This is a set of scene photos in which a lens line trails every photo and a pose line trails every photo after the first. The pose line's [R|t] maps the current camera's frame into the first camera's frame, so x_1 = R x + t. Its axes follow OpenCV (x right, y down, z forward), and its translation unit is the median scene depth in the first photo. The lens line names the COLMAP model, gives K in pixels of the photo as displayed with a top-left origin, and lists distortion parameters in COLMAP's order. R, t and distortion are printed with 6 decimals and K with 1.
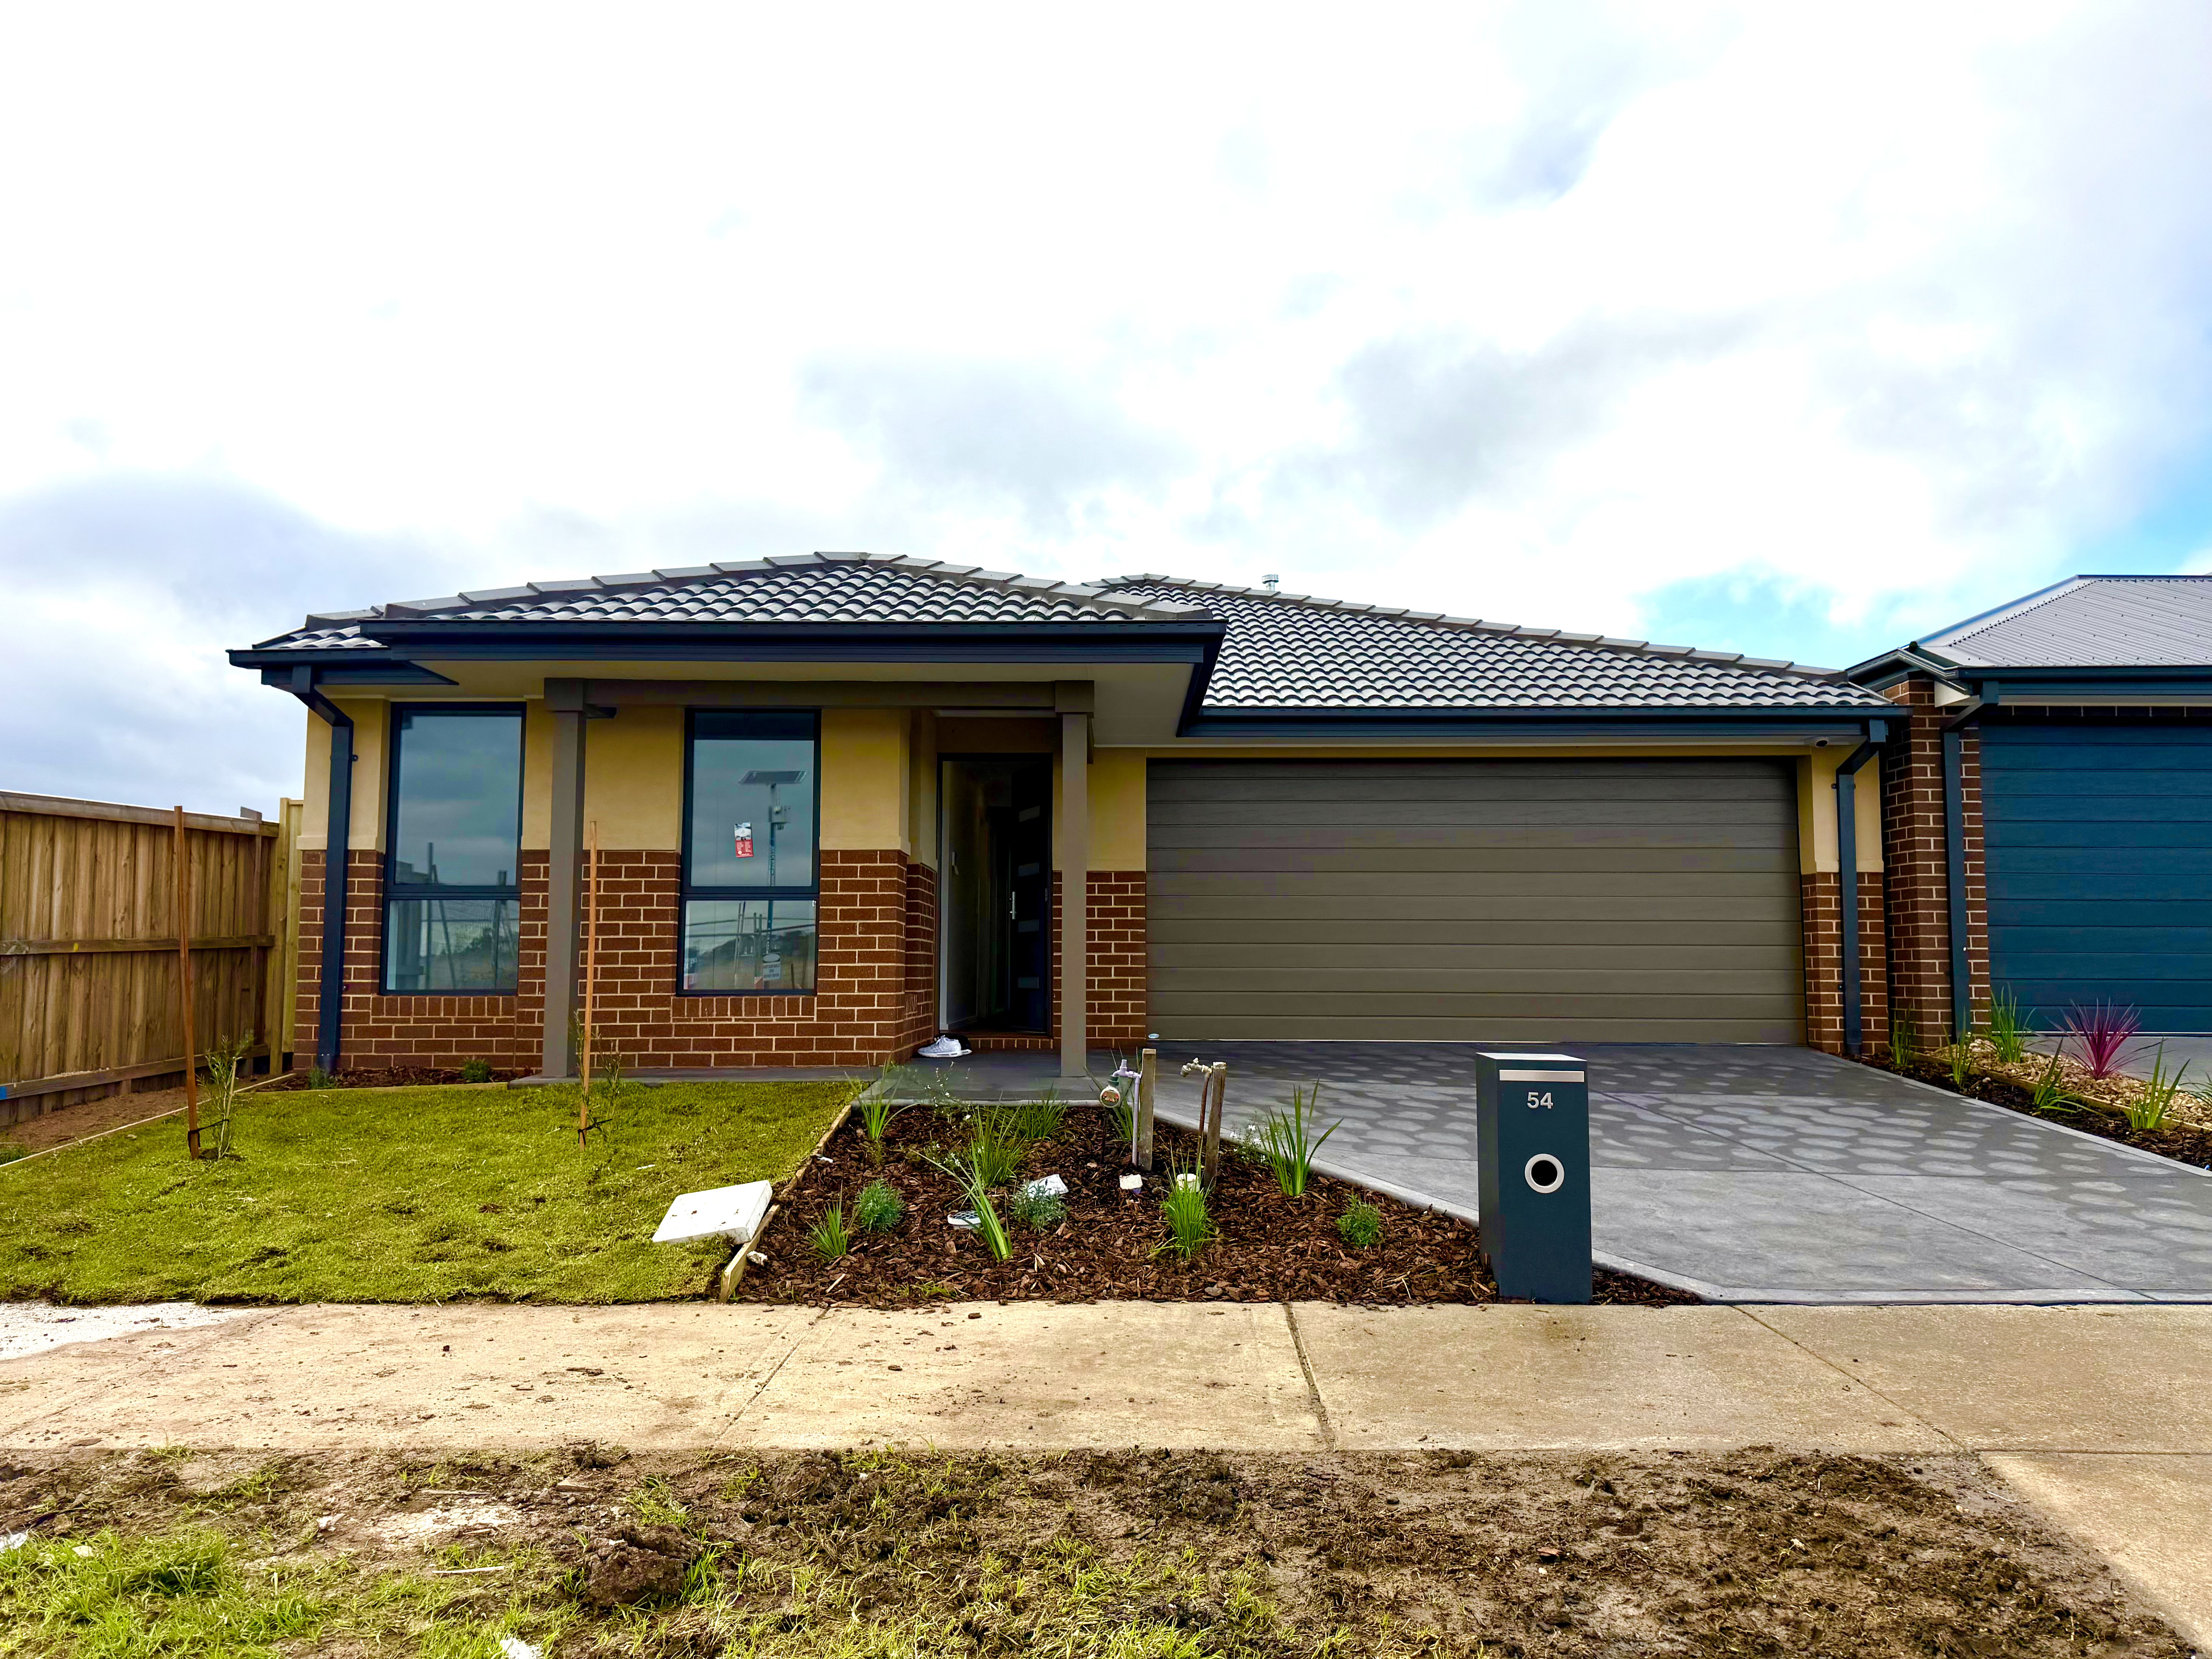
lens RADIAL K [[1527.0, 0, 1100.1], [0, 1527.0, 833.9], [0, 0, 1]] dist [0.113799, -0.160158]
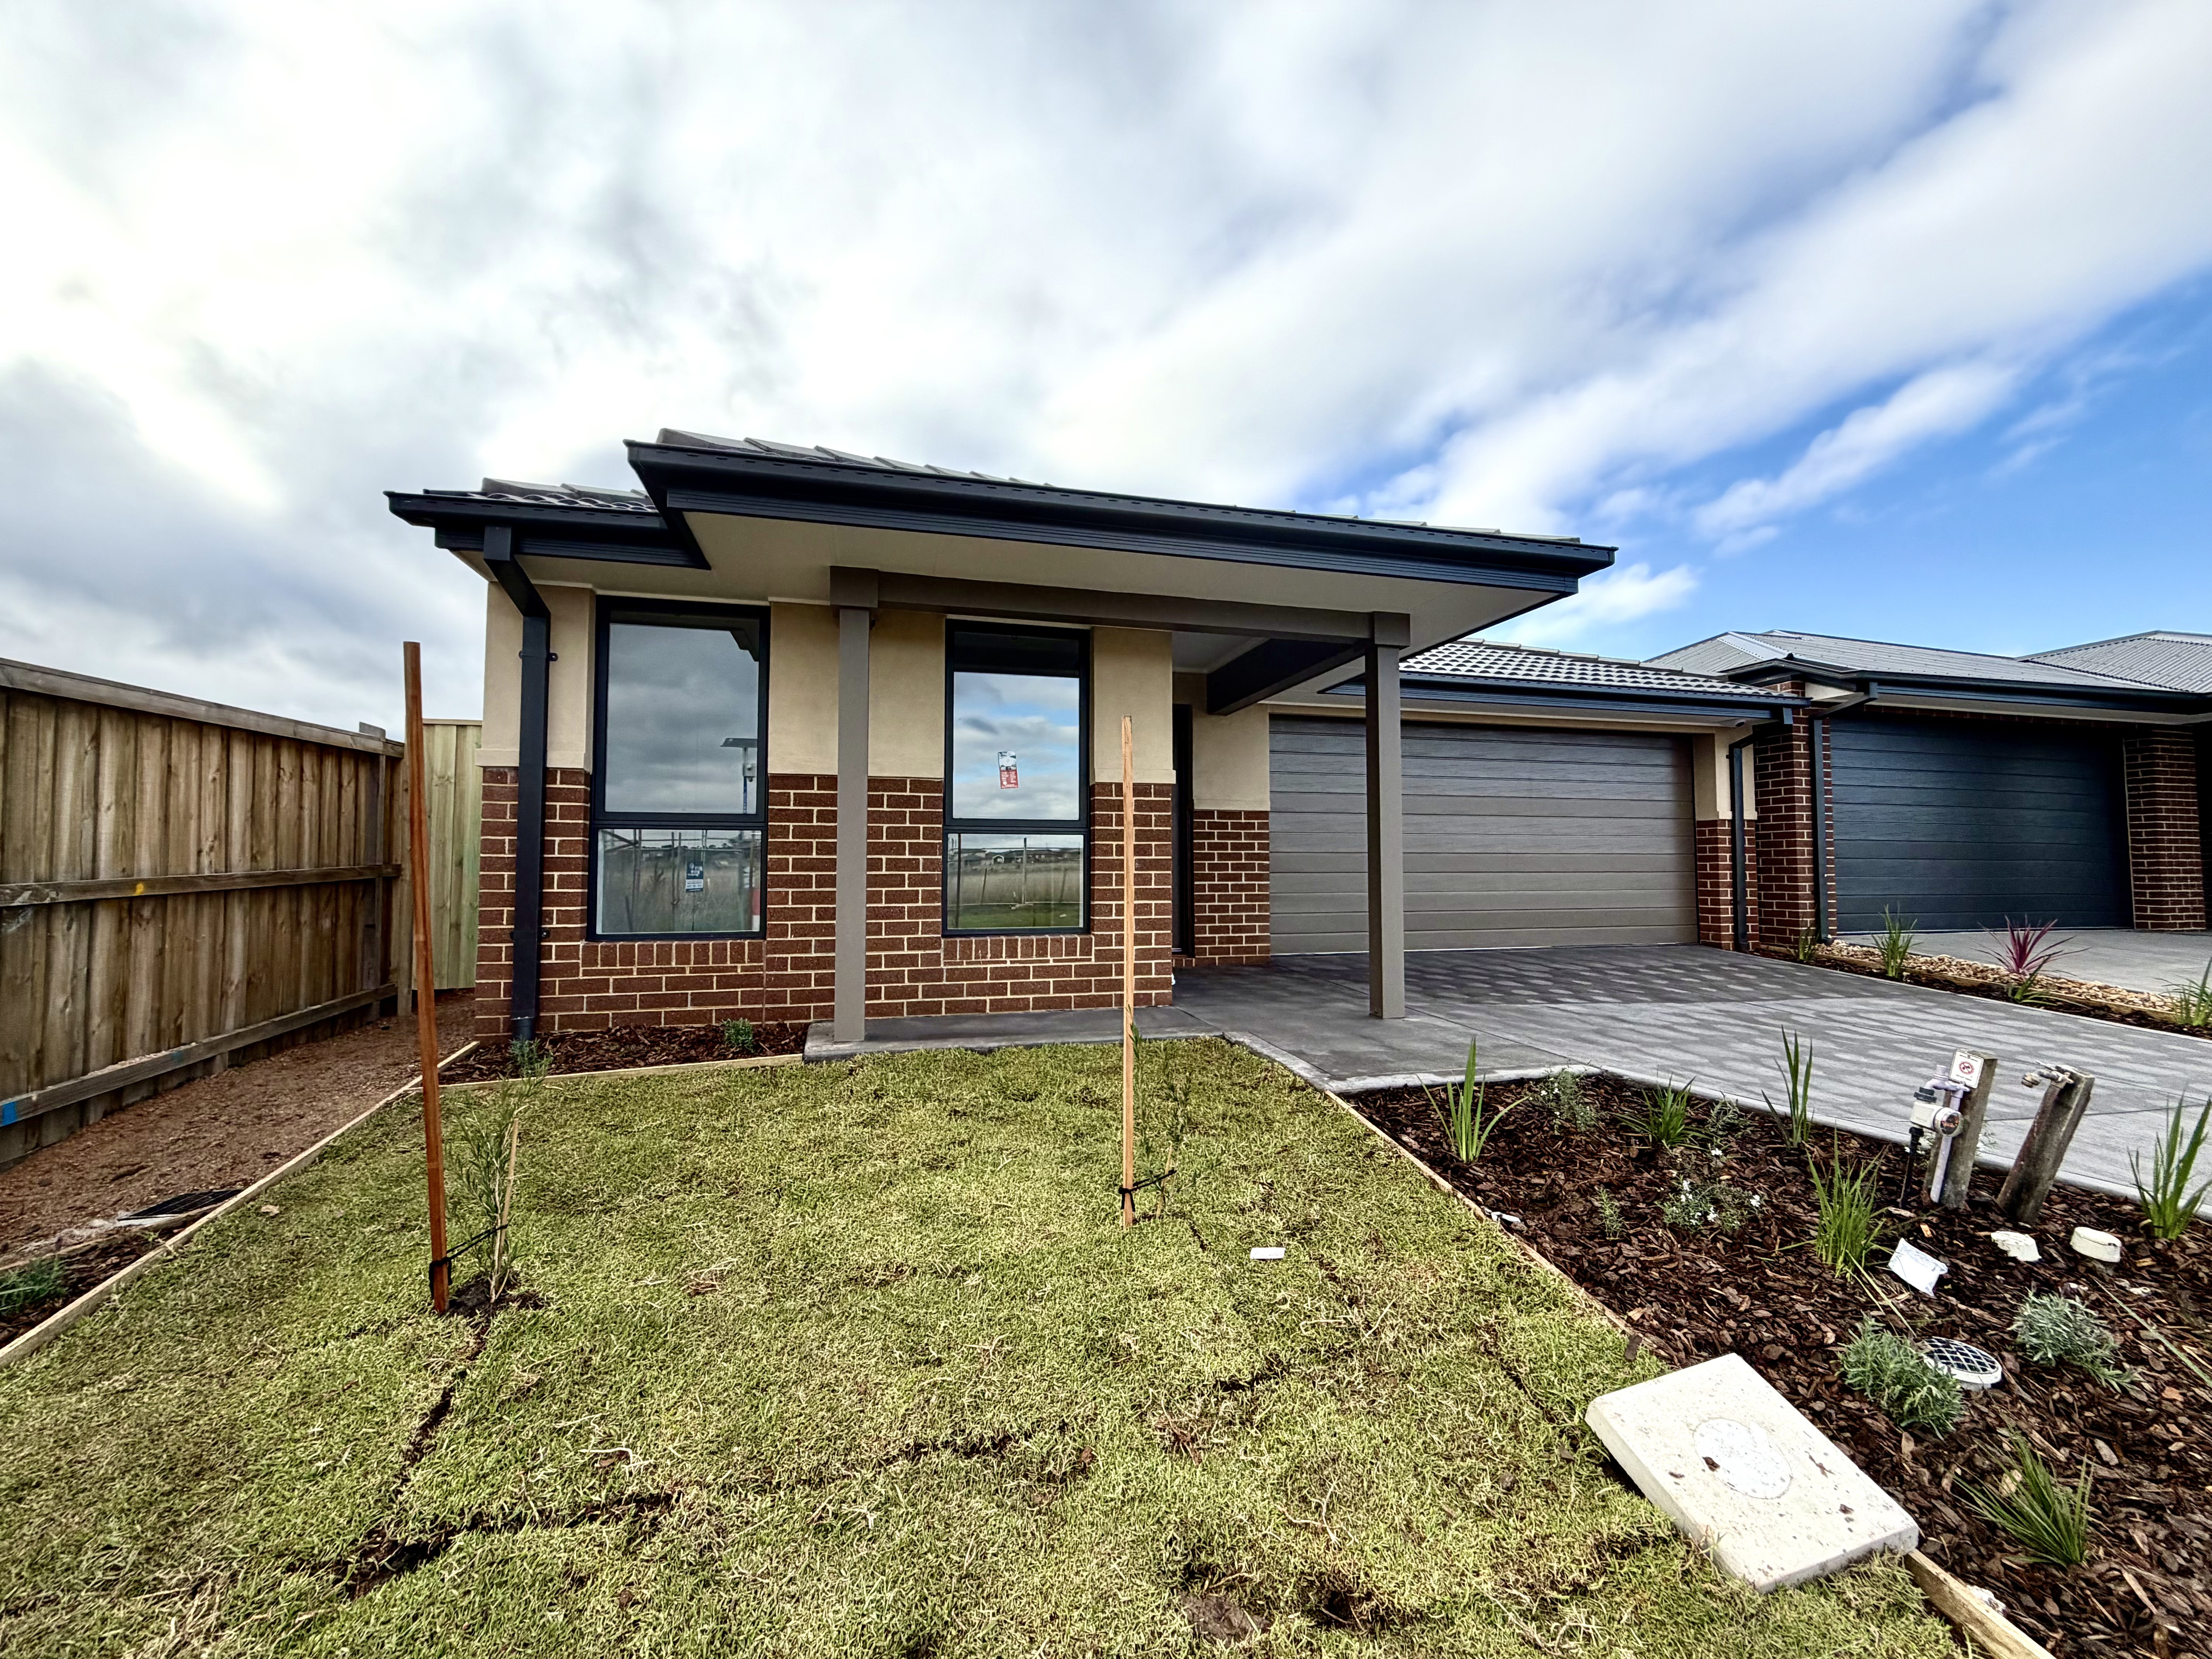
lens RADIAL K [[881.3, 0, 1101.0], [0, 881.3, 828.5], [0, 0, 1]] dist [0.000351, -0.000385]
pose [[0.964813, 0.010834, 0.262713, -0.319841], [-0.021328, 0.999083, 0.037125, 0.018656], [-0.262070, -0.041421, 0.964160, 0.466055]]
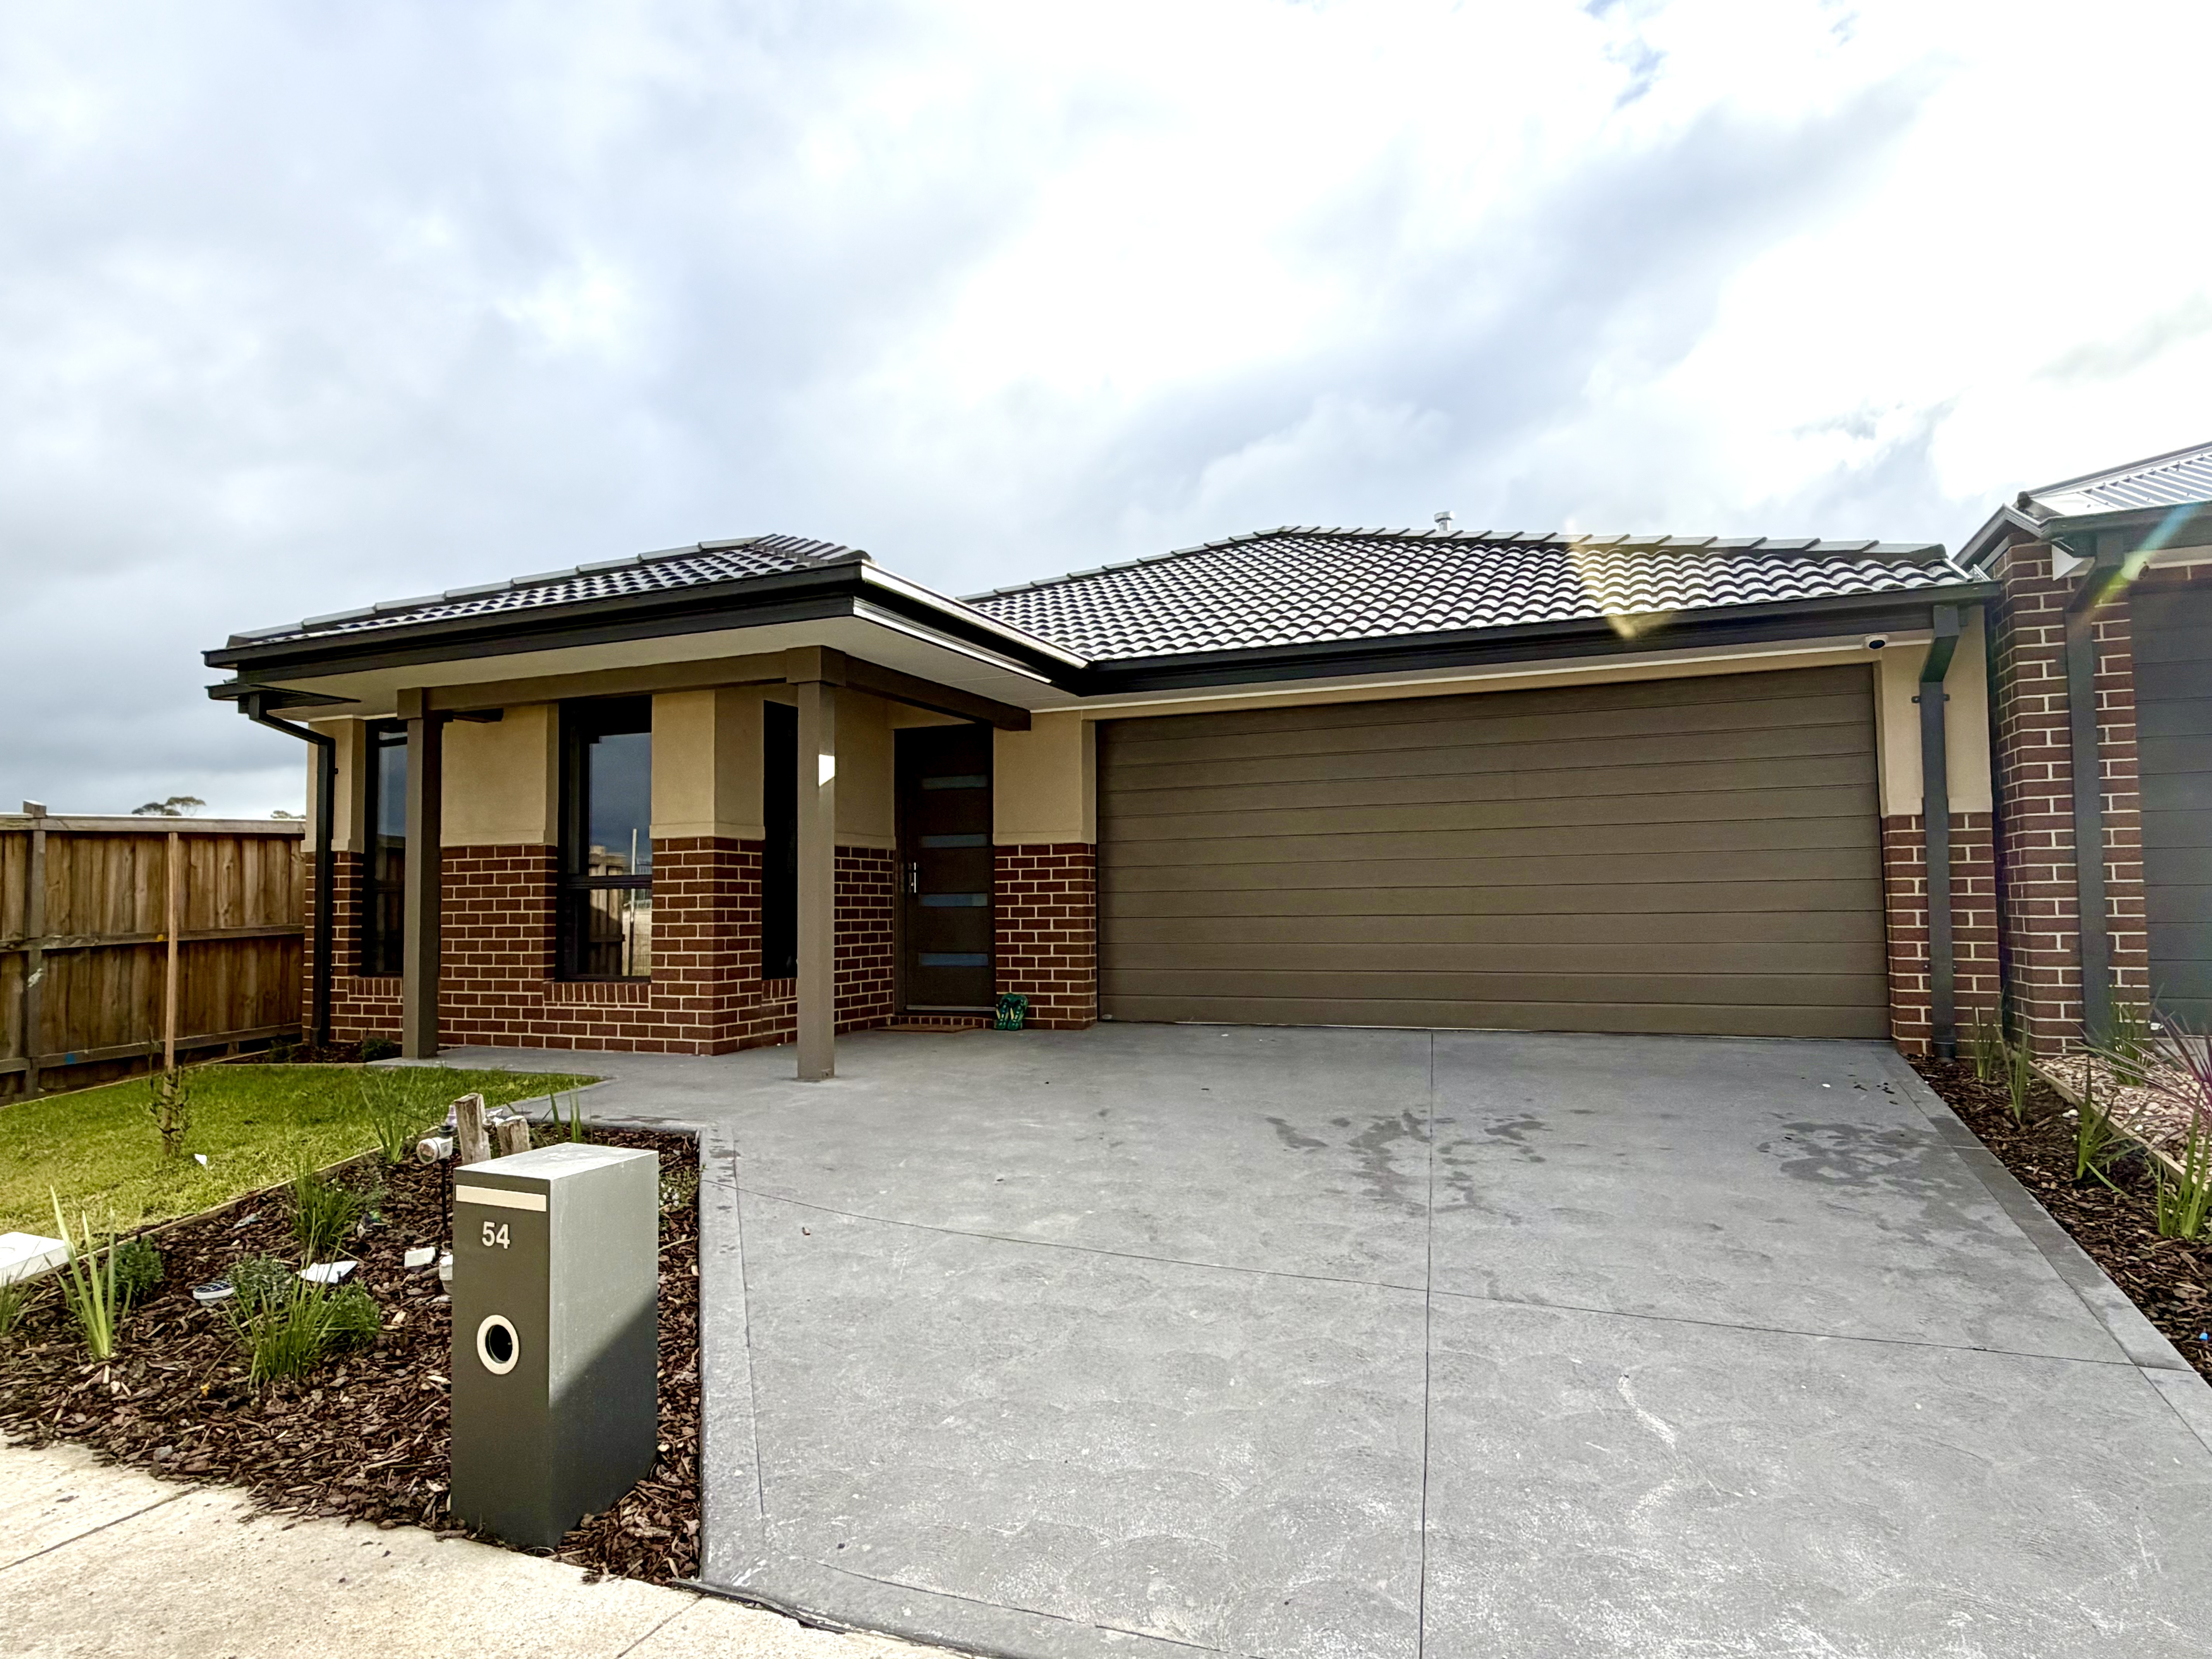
lens RADIAL K [[1290.3, 0, 1106.0], [0, 1290.3, 829.5], [0, 0, 1]] dist [-0.002618, 0.000603]
pose [[0.926388, -0.034800, -0.374959, 0.406501], [0.046670, 0.998654, 0.022620, -0.000780], [0.373667, -0.038455, 0.926765, 0.324739]]
